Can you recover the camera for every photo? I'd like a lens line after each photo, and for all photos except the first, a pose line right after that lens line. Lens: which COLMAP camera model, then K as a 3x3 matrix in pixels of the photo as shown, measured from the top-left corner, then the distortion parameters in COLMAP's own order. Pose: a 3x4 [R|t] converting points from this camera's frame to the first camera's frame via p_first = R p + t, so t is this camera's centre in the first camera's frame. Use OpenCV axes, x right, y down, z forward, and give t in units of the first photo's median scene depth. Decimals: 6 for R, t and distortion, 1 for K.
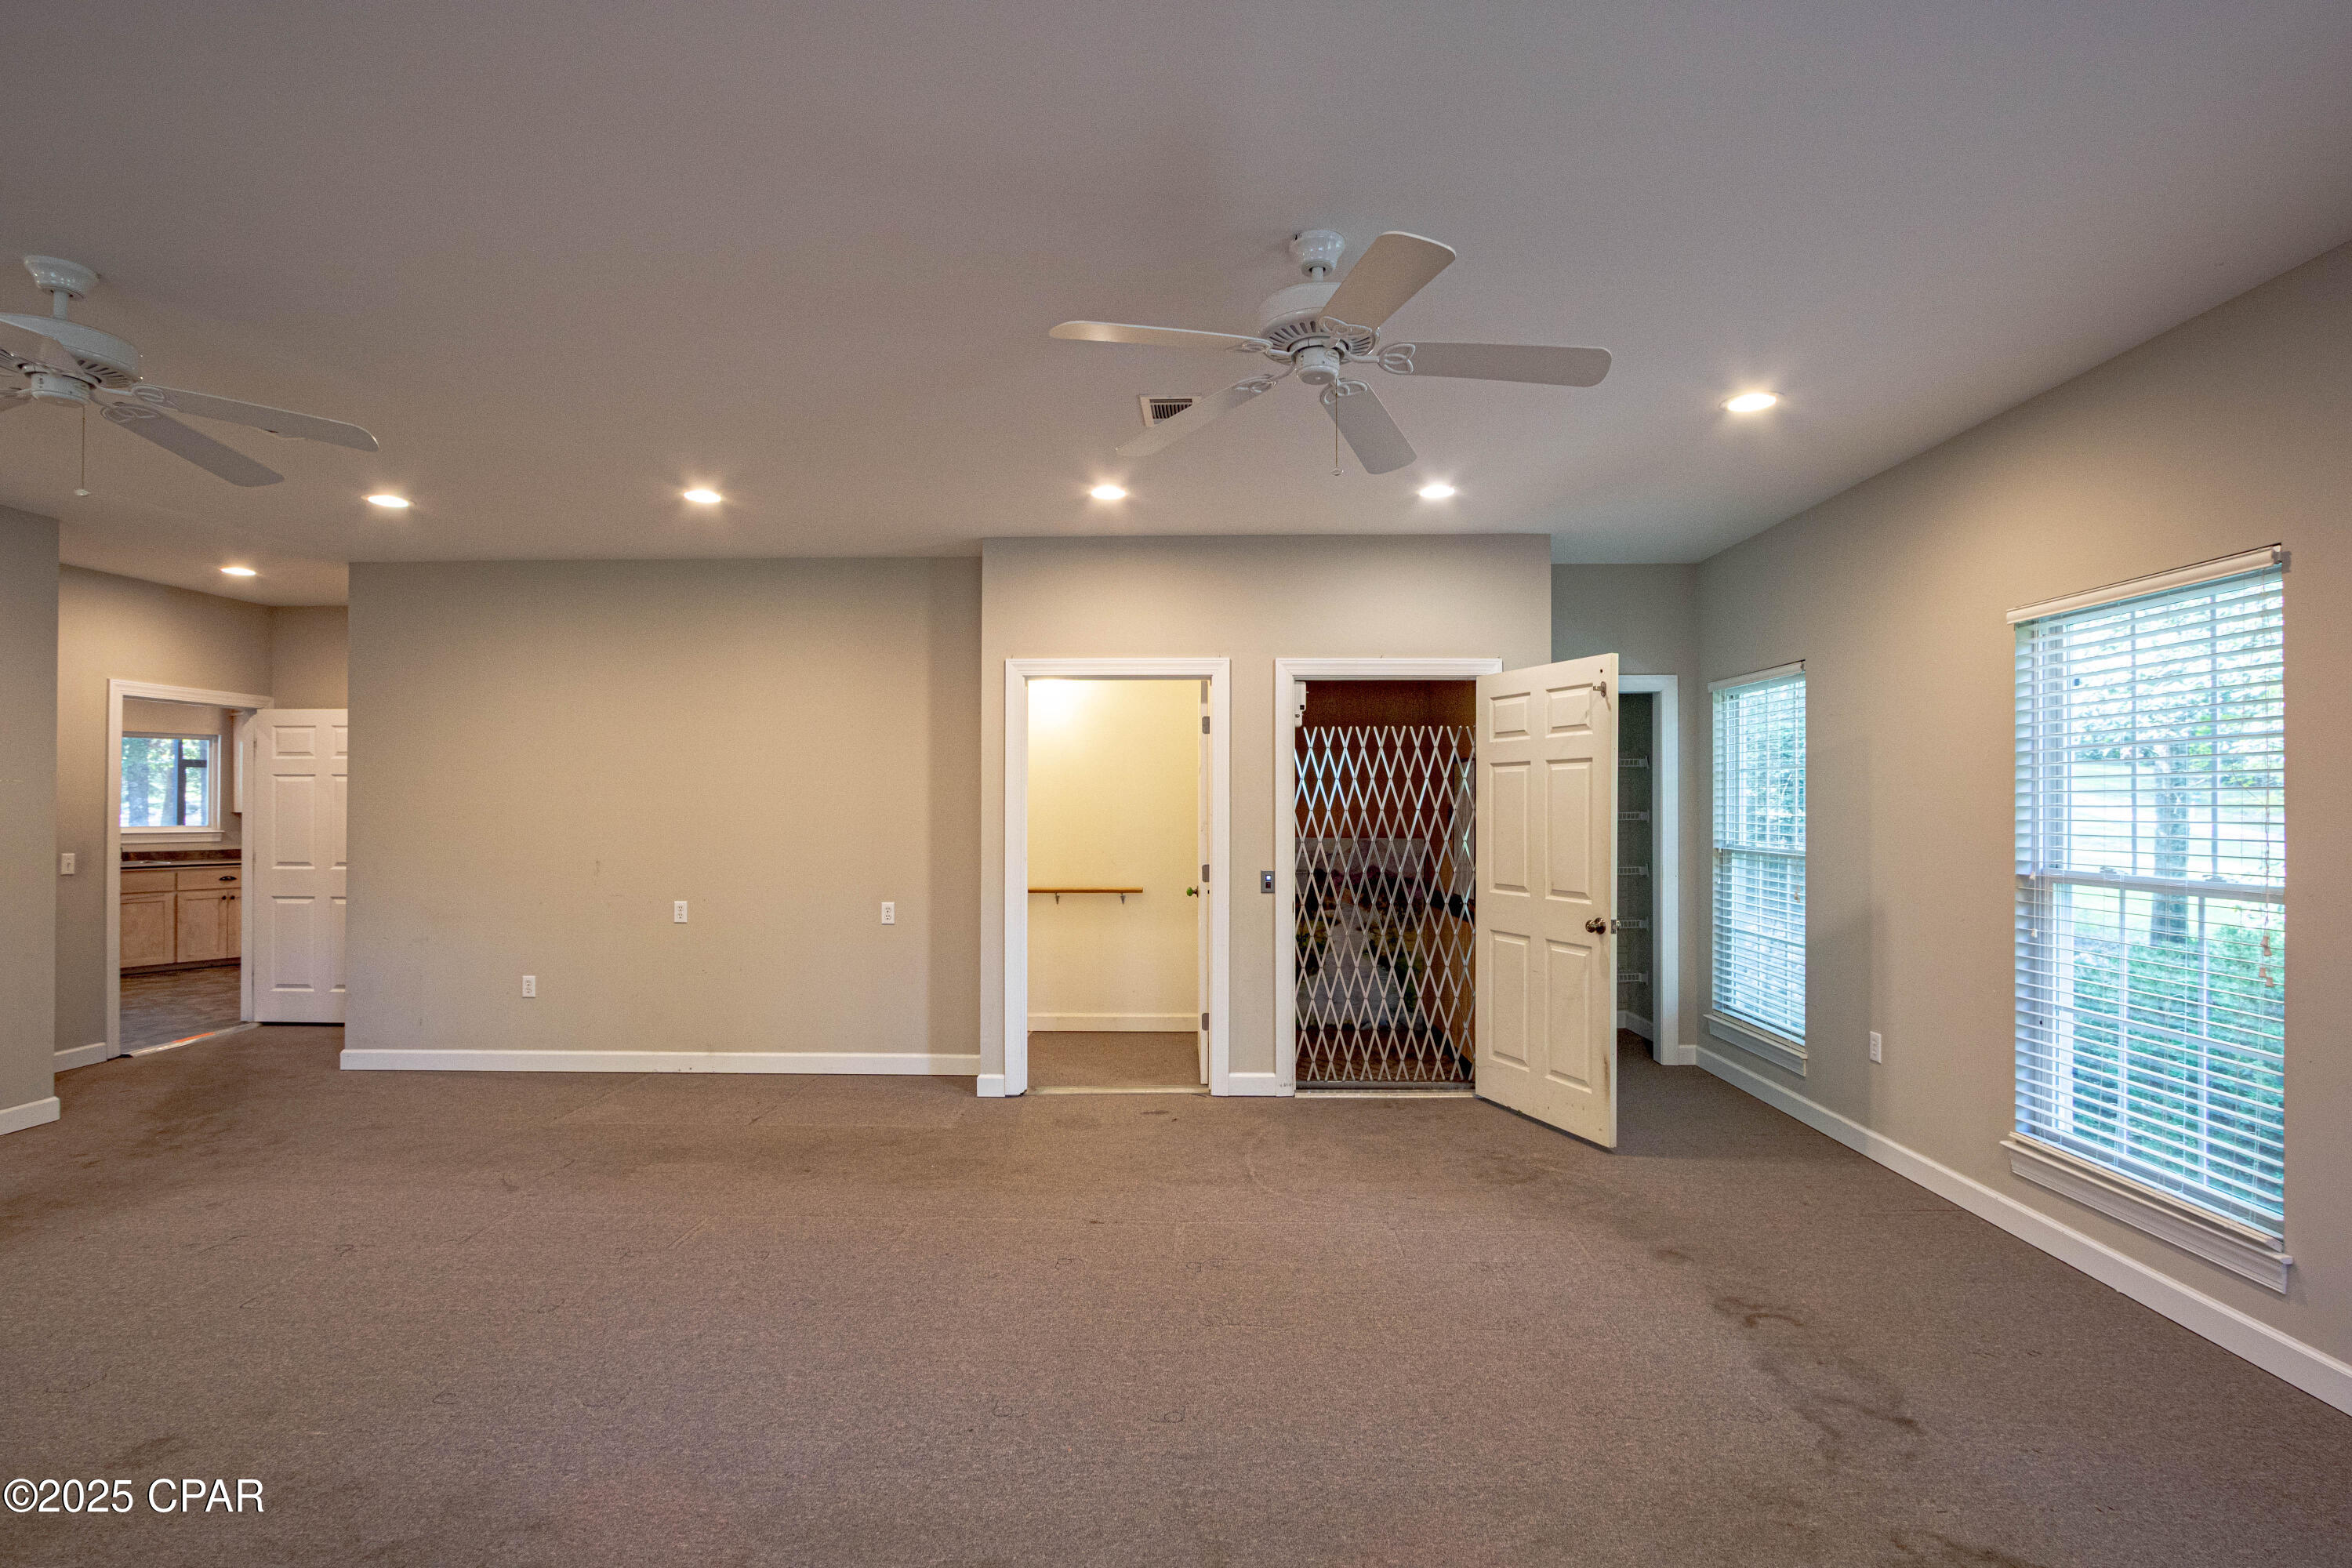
lens RADIAL K [[1085.7, 0, 1197.4], [0, 1085.7, 793.0], [0, 0, 1]] dist [-0.010411, 0.000067]
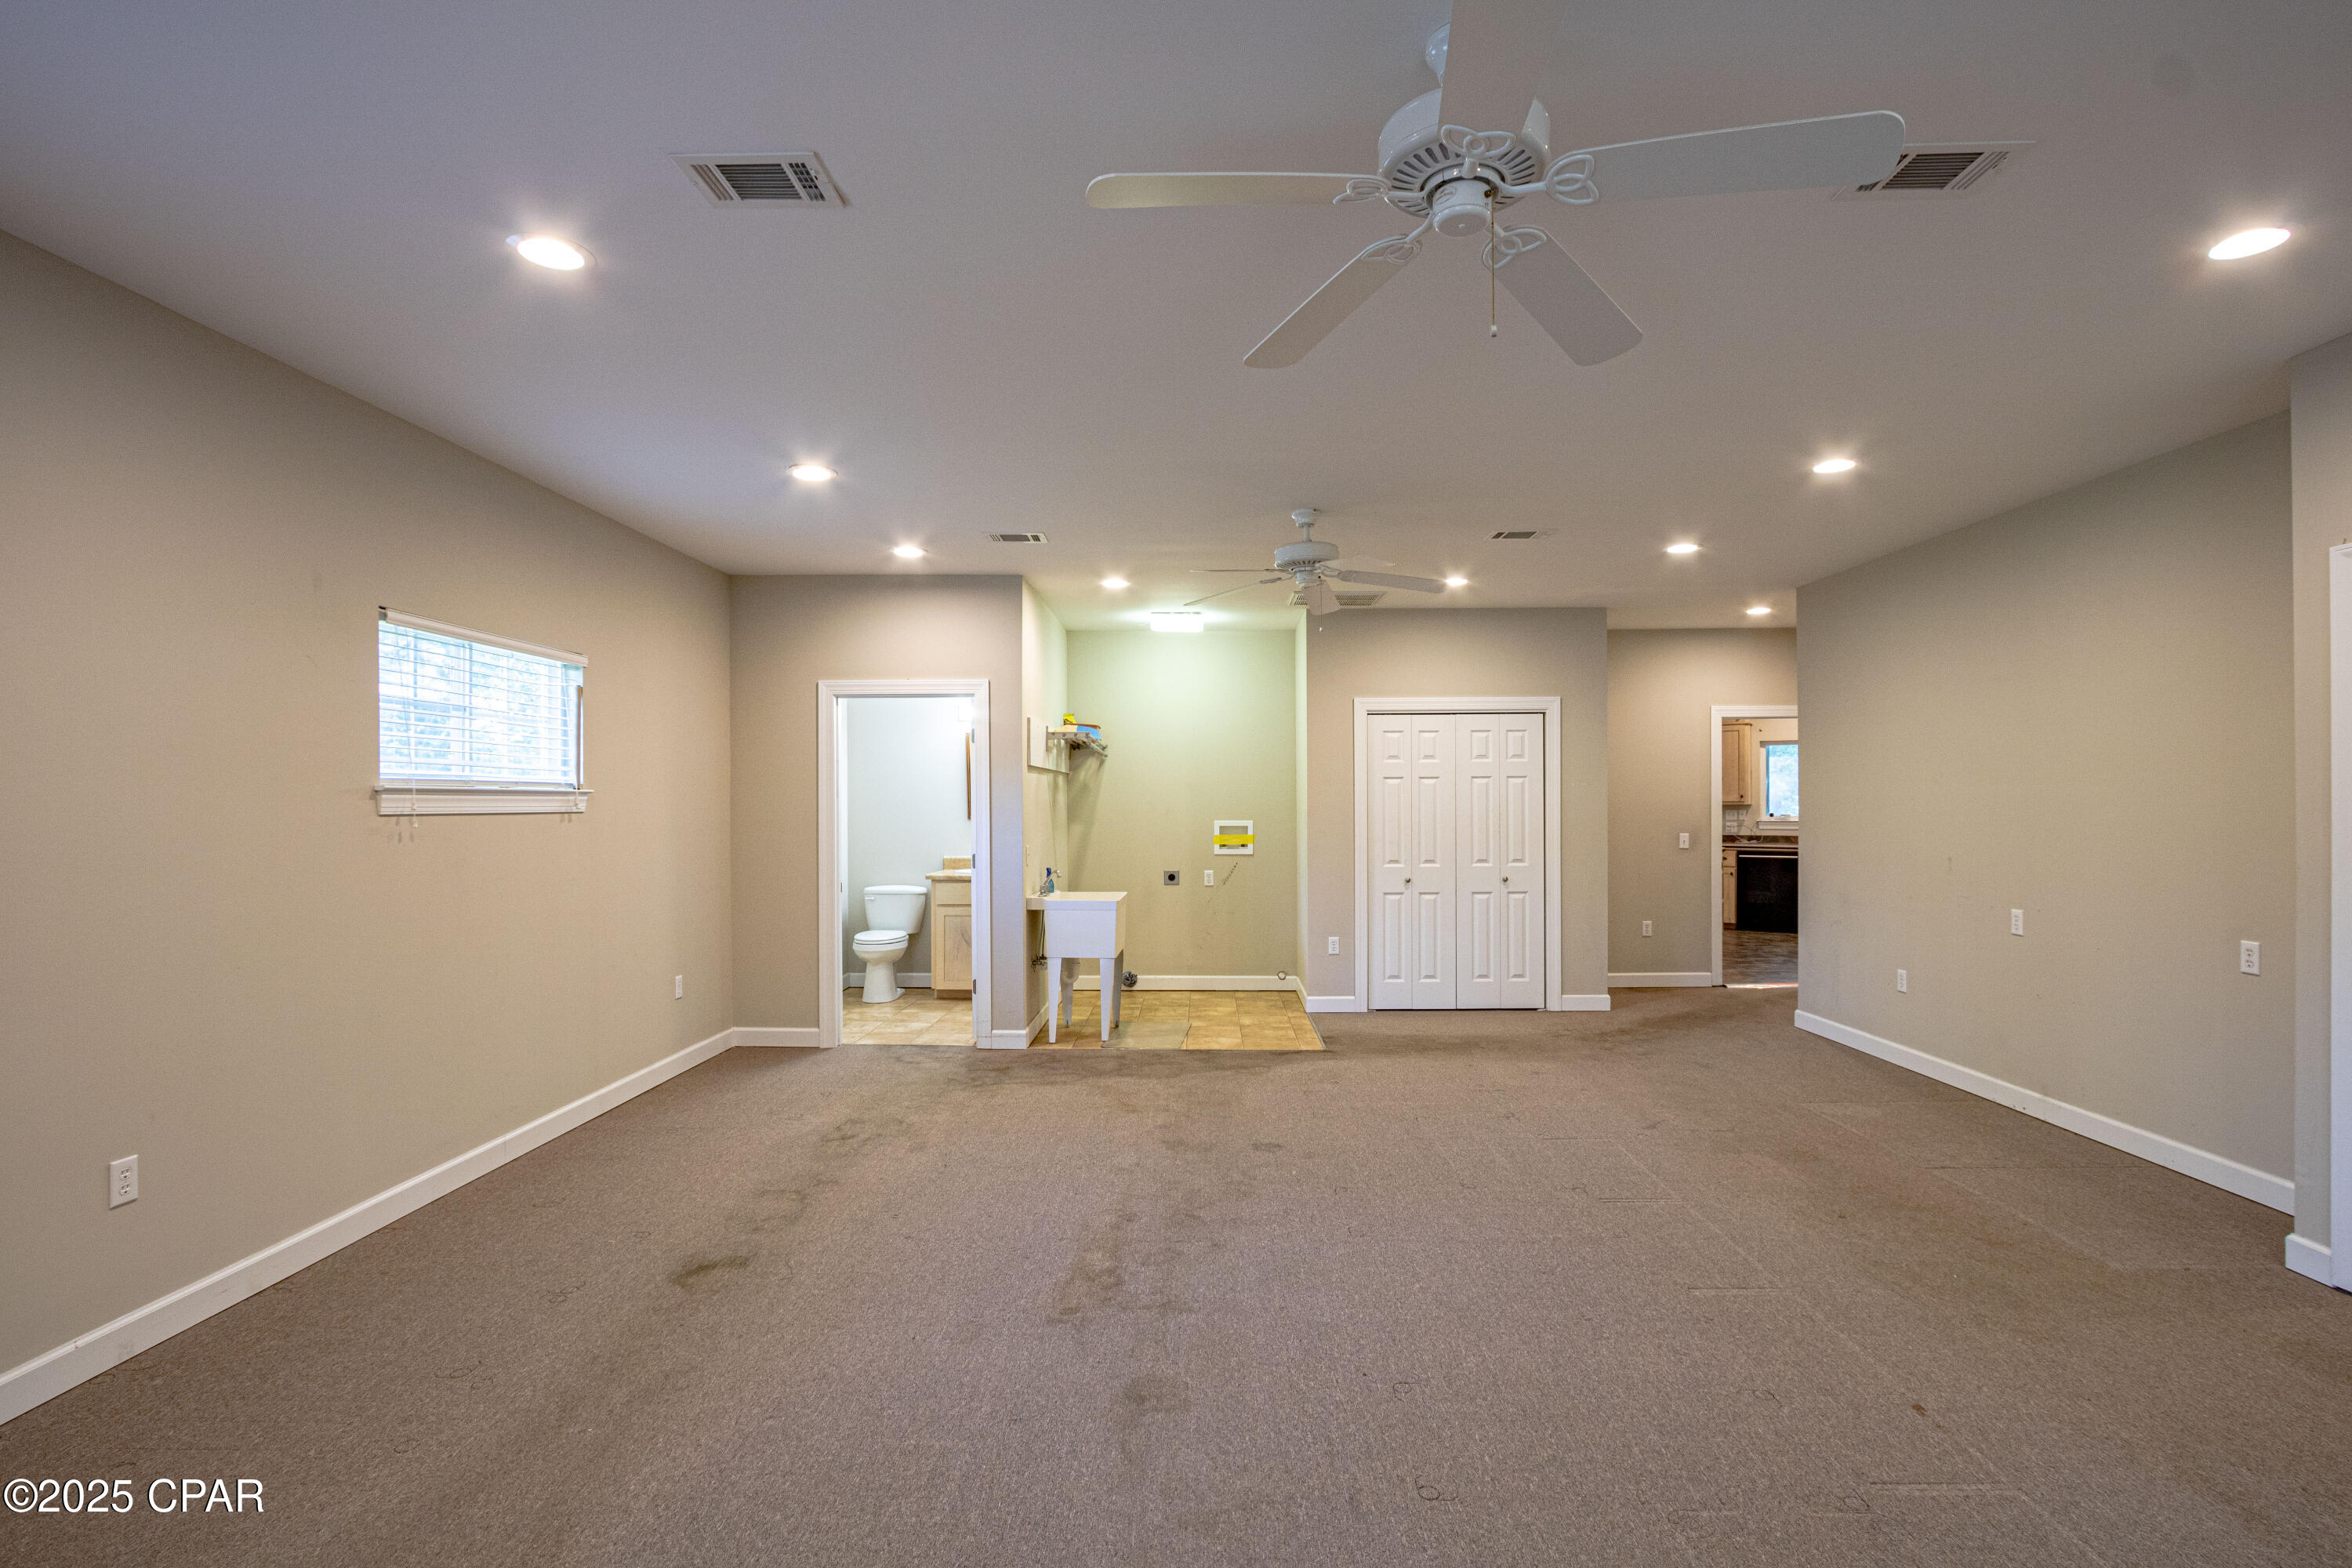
lens RADIAL K [[1085.7, 0, 1194.2], [0, 1085.7, 802.4], [0, 0, 1]] dist [-0.010411, 0.000067]
pose [[0.009568, -0.000994, -0.999954, 0.441537], [0.016019, 0.999871, -0.000840, 0.007247], [0.999826, -0.016011, 0.009582, 0.418488]]
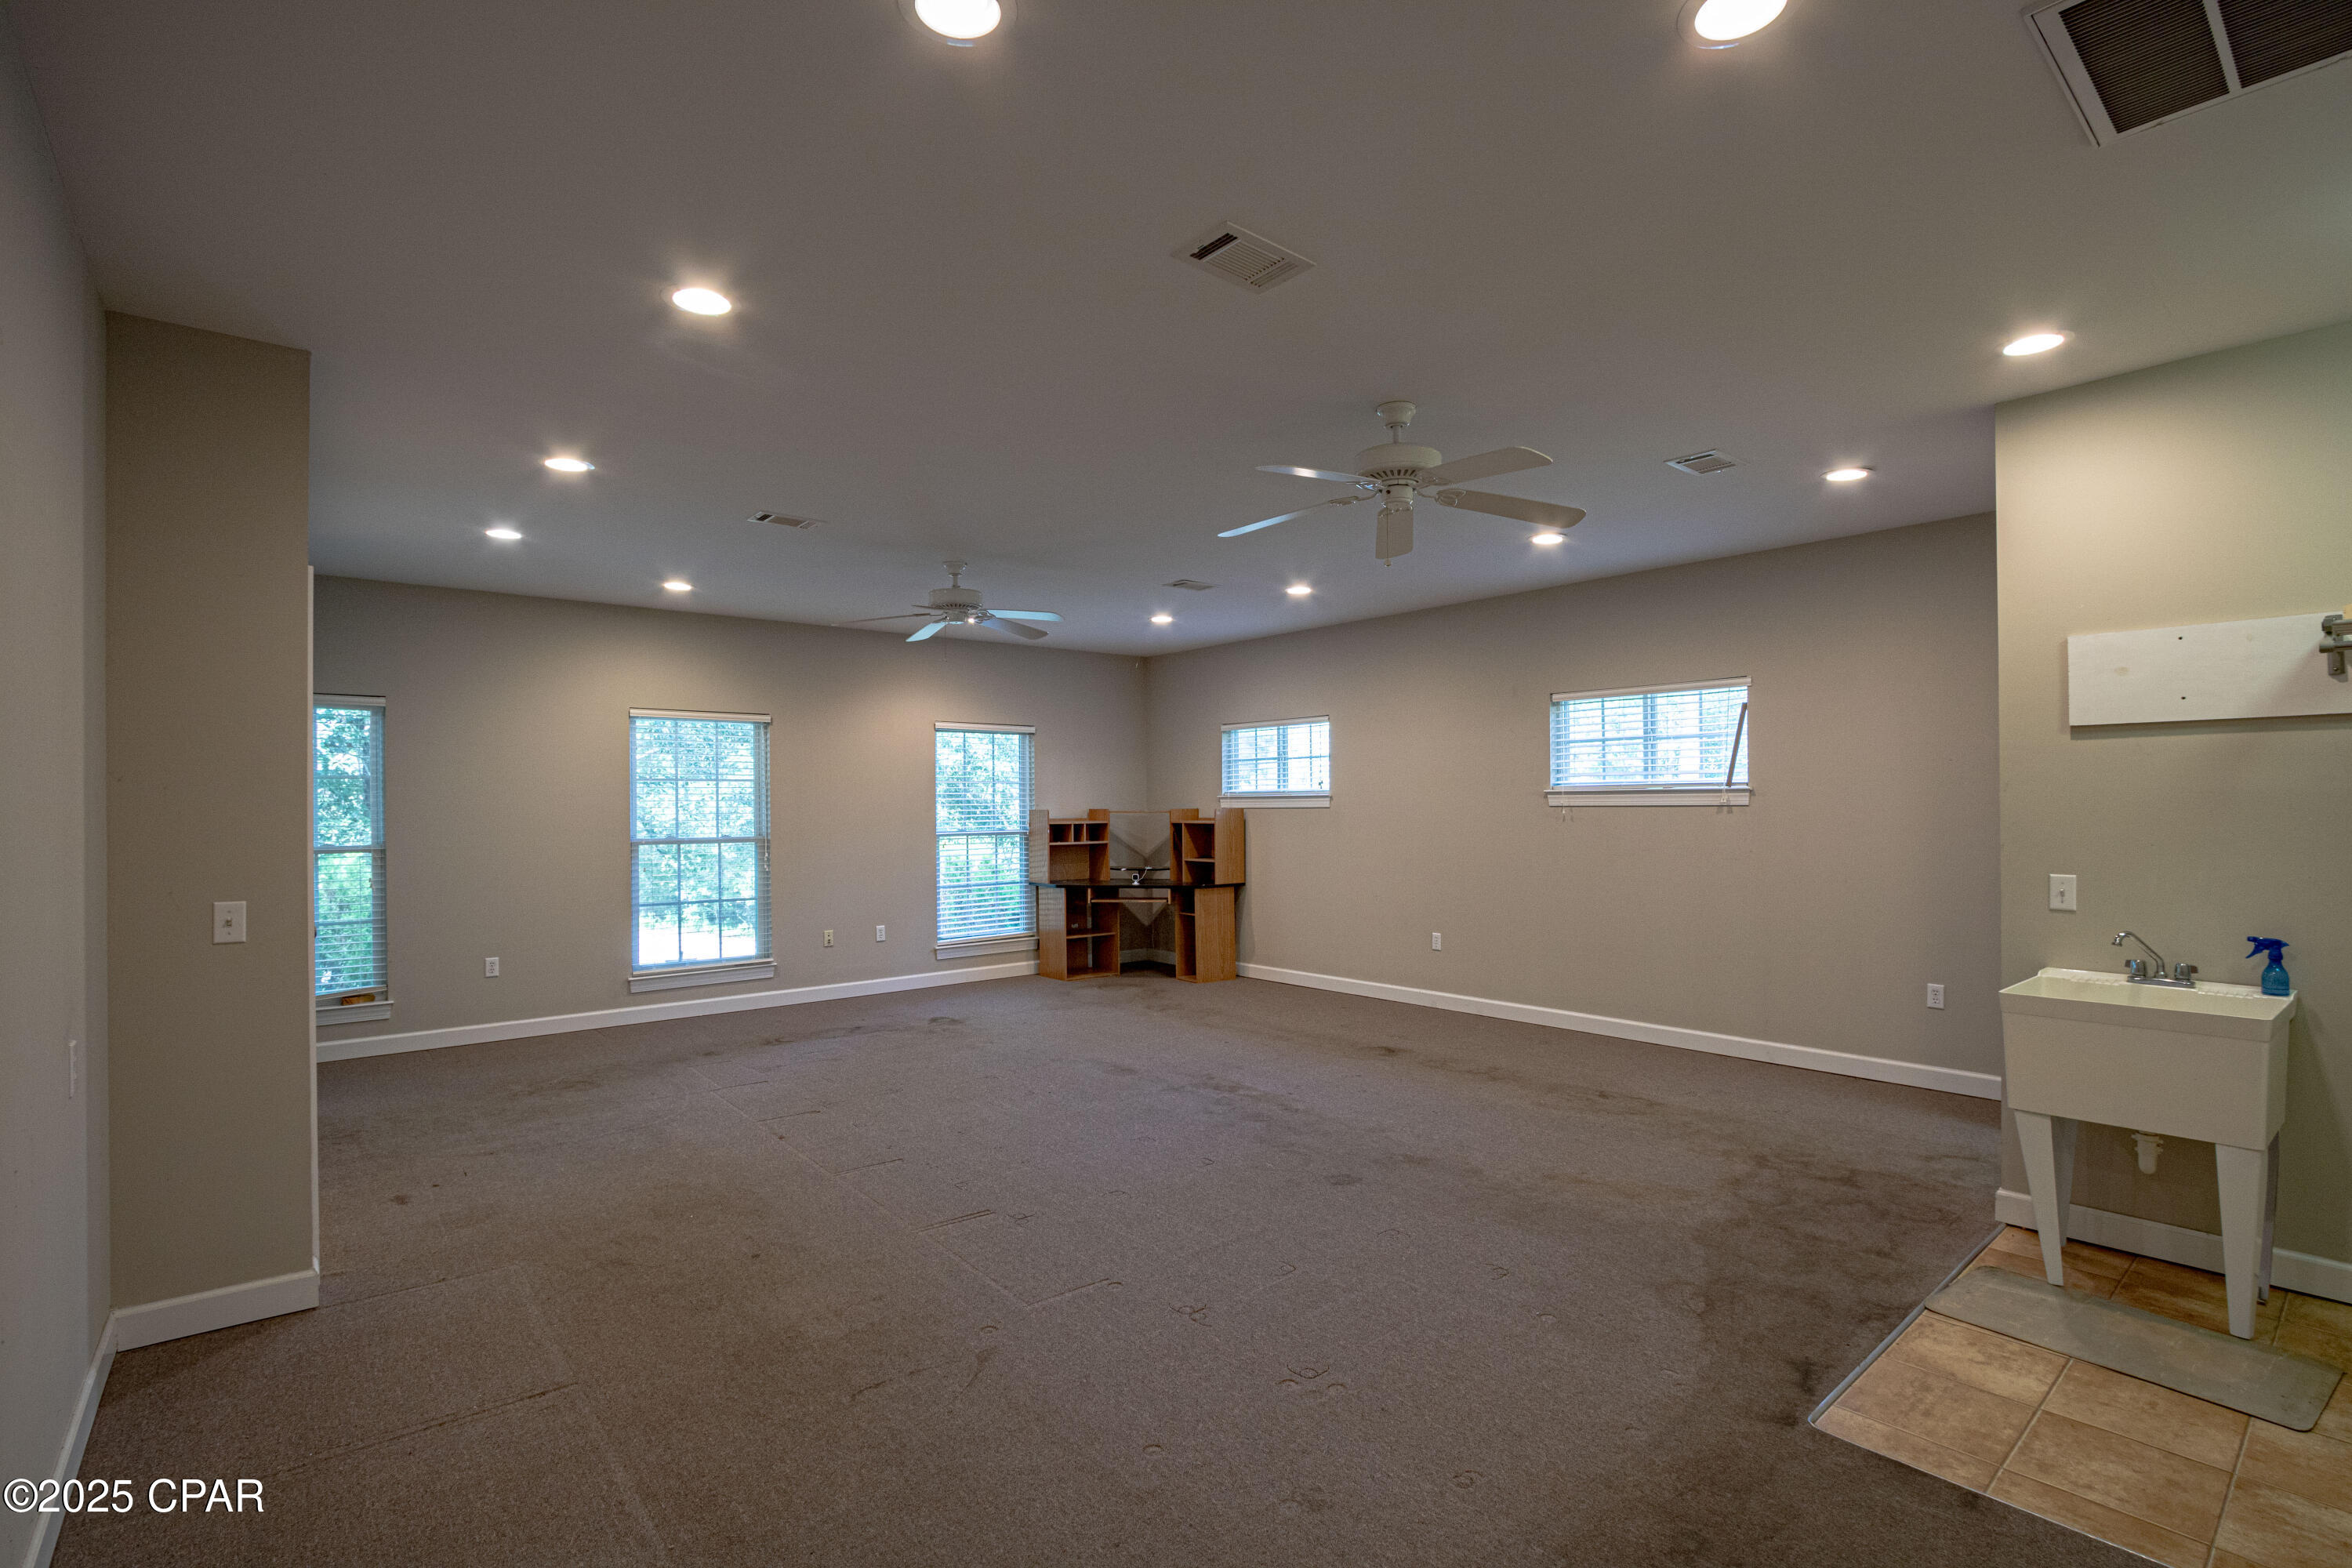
lens RADIAL K [[1085.7, 0, 1175.5], [0, 1085.7, 798.2], [0, 0, 1]] dist [-0.010411, 0.000067]
pose [[-0.656736, 0.010177, 0.754052, -1.034371], [-0.001290, 0.999892, -0.014619, 0.016723], [-0.754119, -0.010573, -0.656652, 1.139722]]
